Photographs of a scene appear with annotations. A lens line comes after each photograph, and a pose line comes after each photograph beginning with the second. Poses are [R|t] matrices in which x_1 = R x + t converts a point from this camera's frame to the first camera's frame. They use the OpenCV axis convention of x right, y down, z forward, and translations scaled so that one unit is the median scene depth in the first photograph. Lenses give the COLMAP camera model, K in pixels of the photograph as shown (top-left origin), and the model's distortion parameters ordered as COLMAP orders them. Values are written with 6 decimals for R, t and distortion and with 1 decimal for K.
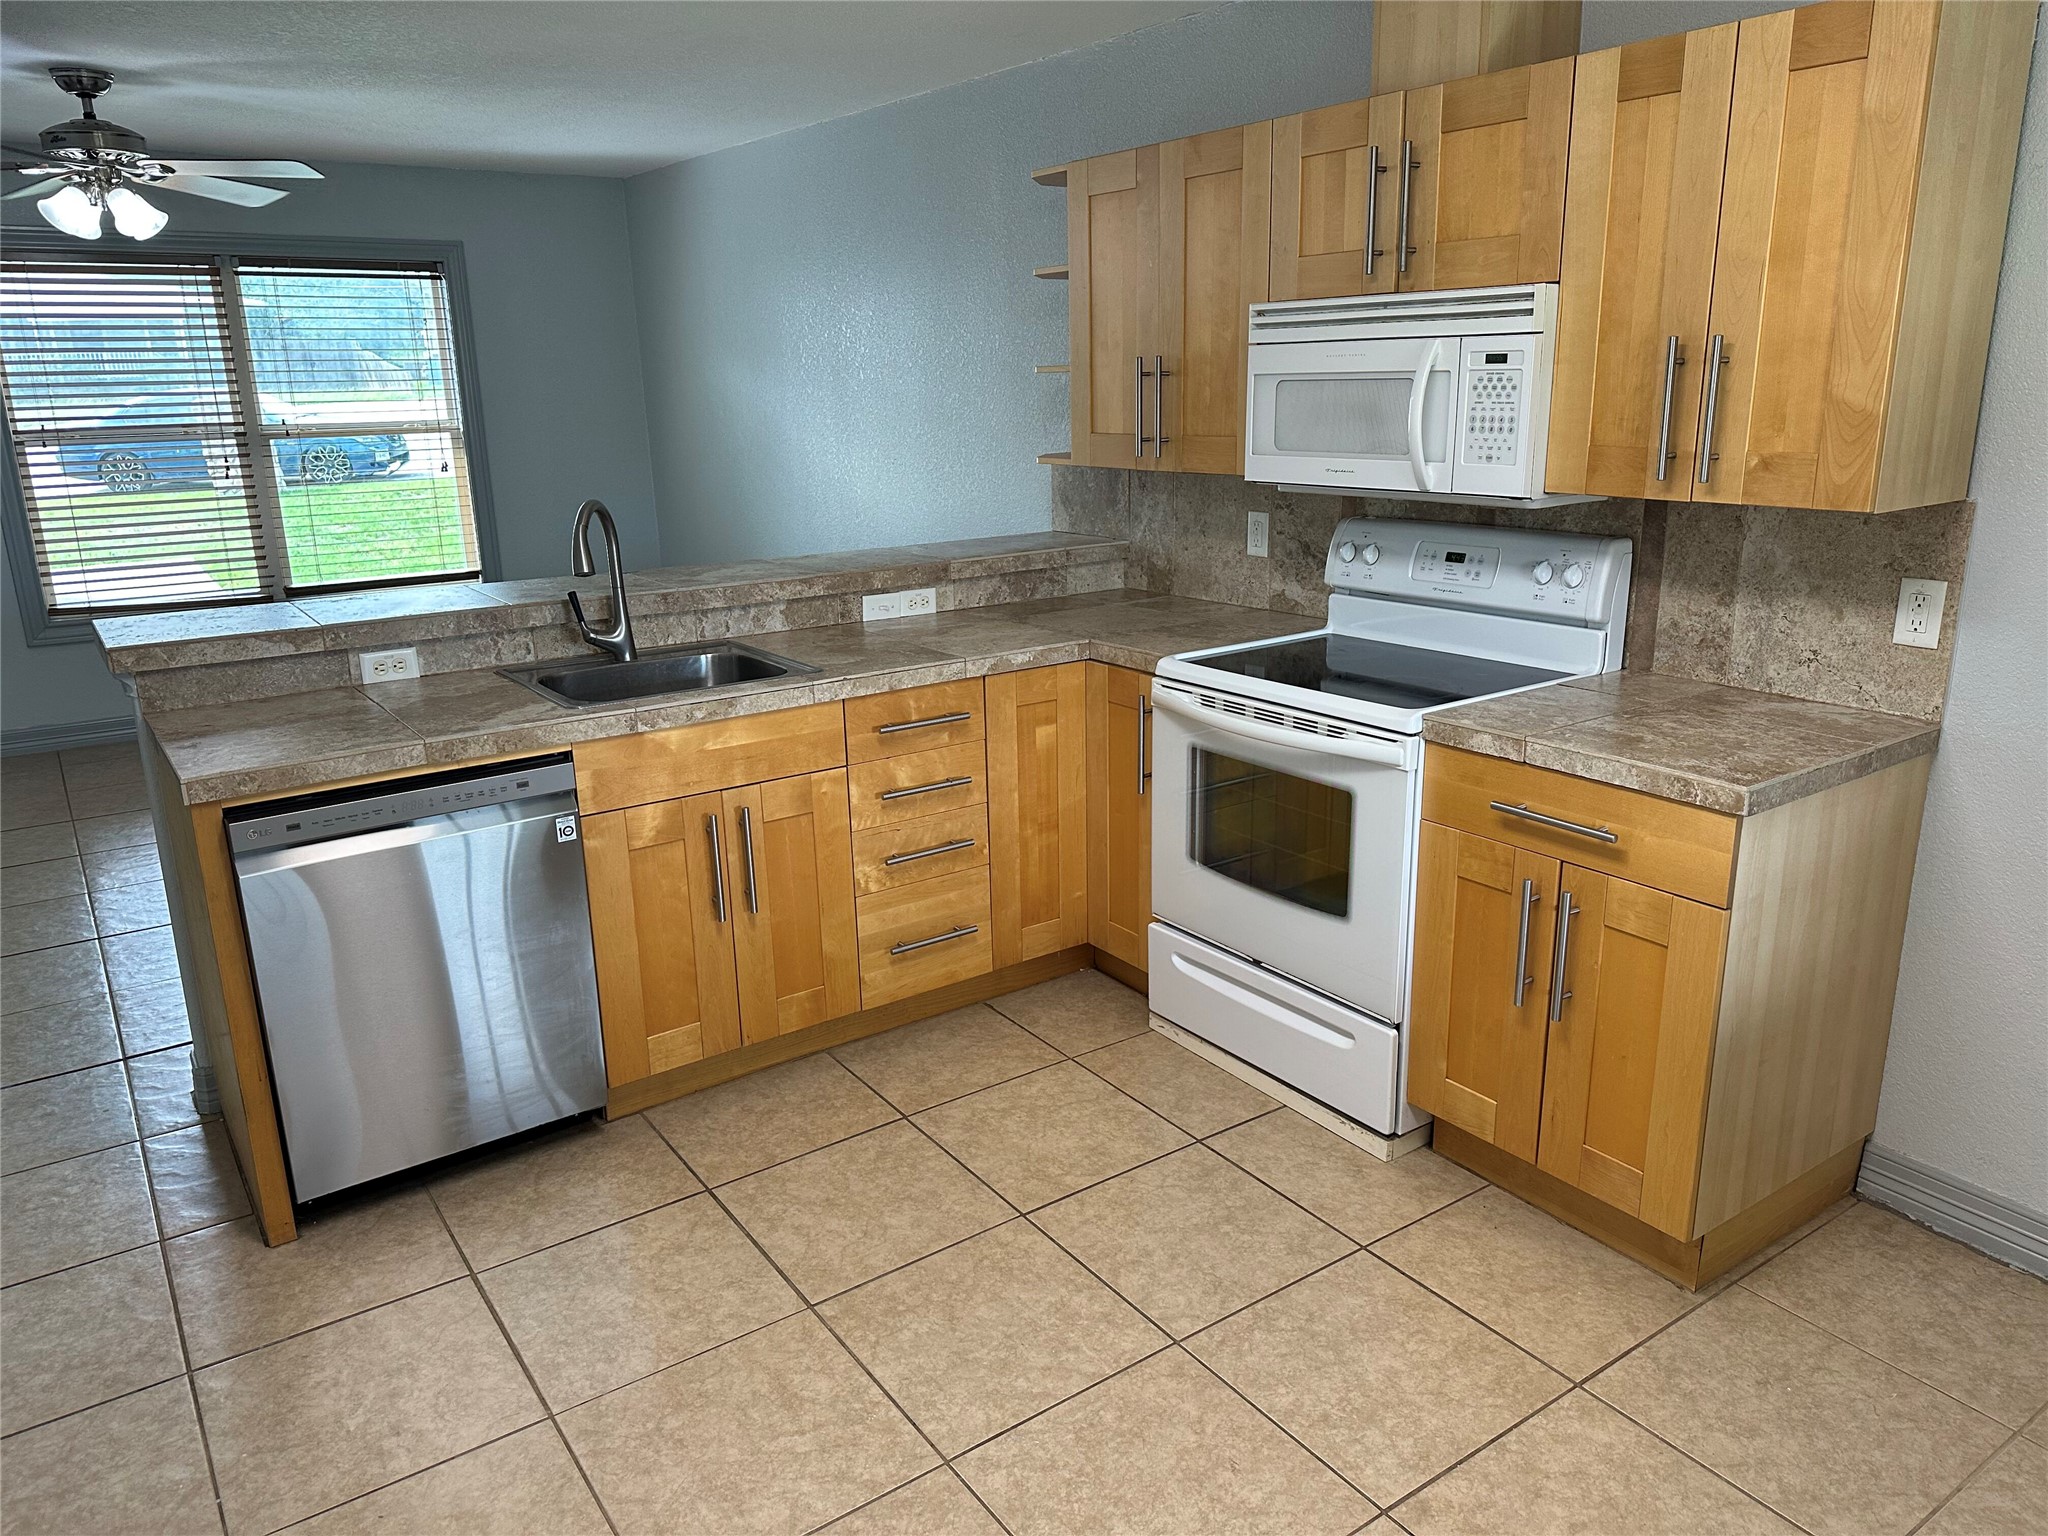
lens RADIAL K [[1436.0, 0, 1027.9], [0, 1436.0, 772.6], [0, 0, 1]] dist [0.023702, -0.017252]
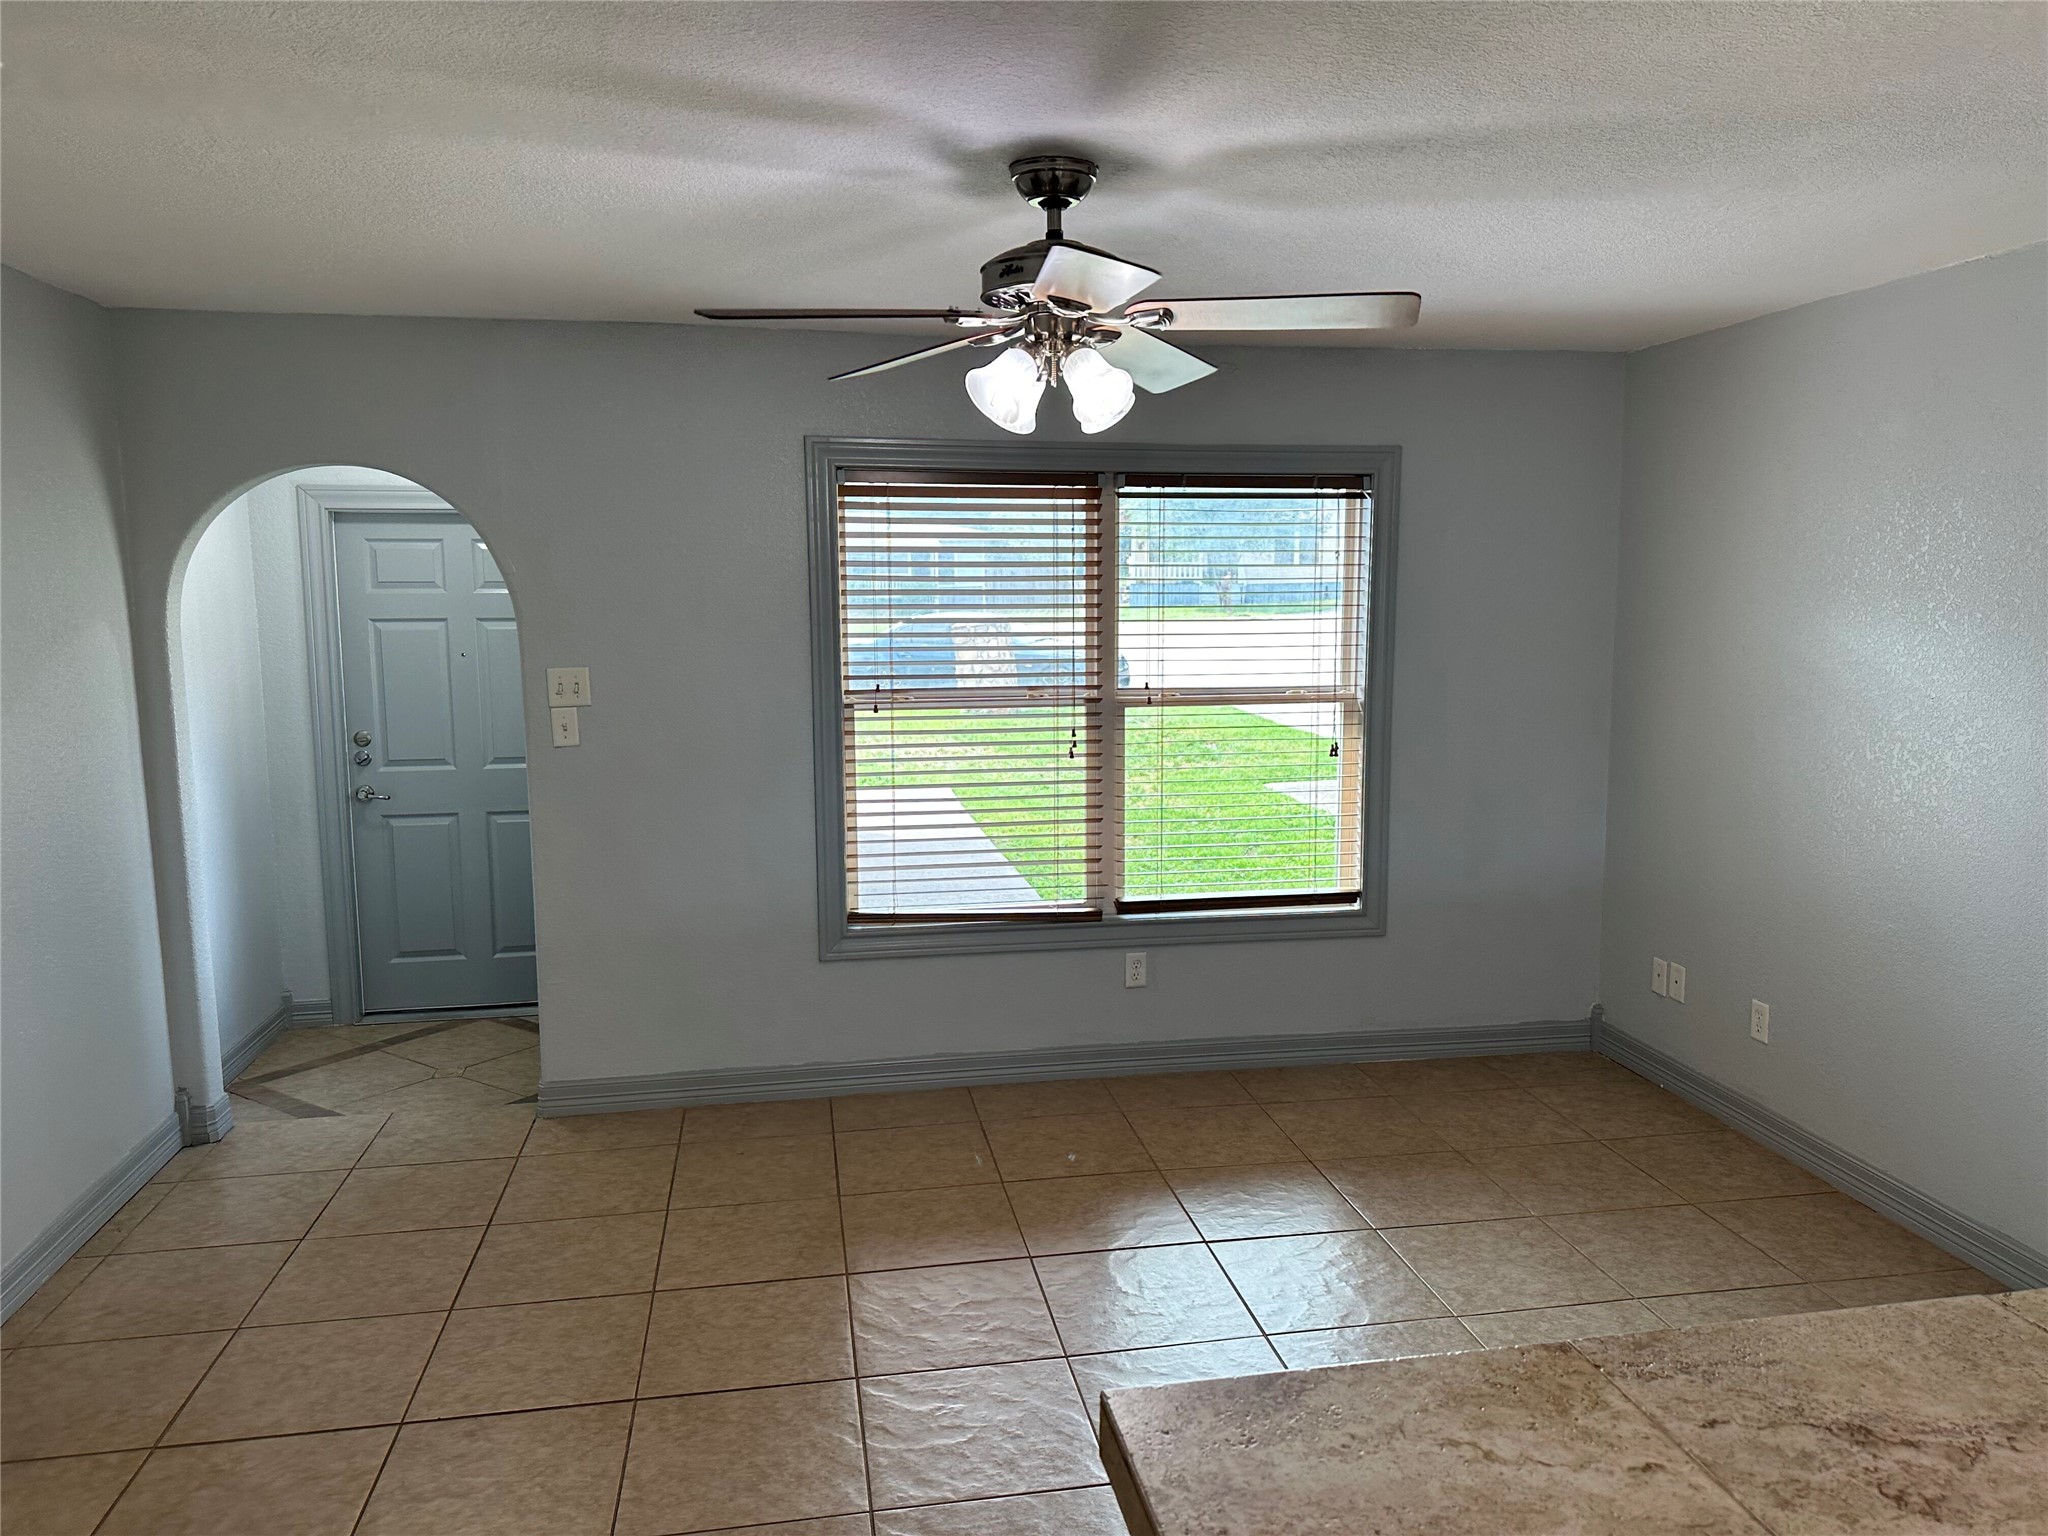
lens RADIAL K [[1436.0, 0, 1030.7], [0, 1436.0, 769.8], [0, 0, 1]] dist [0.023702, -0.017252]
pose [[0.901006, 0.065304, -0.428863, -0.253239], [-0.128526, 0.984404, -0.120124, -0.105162], [0.414330, 0.163353, 0.895347, 0.324441]]
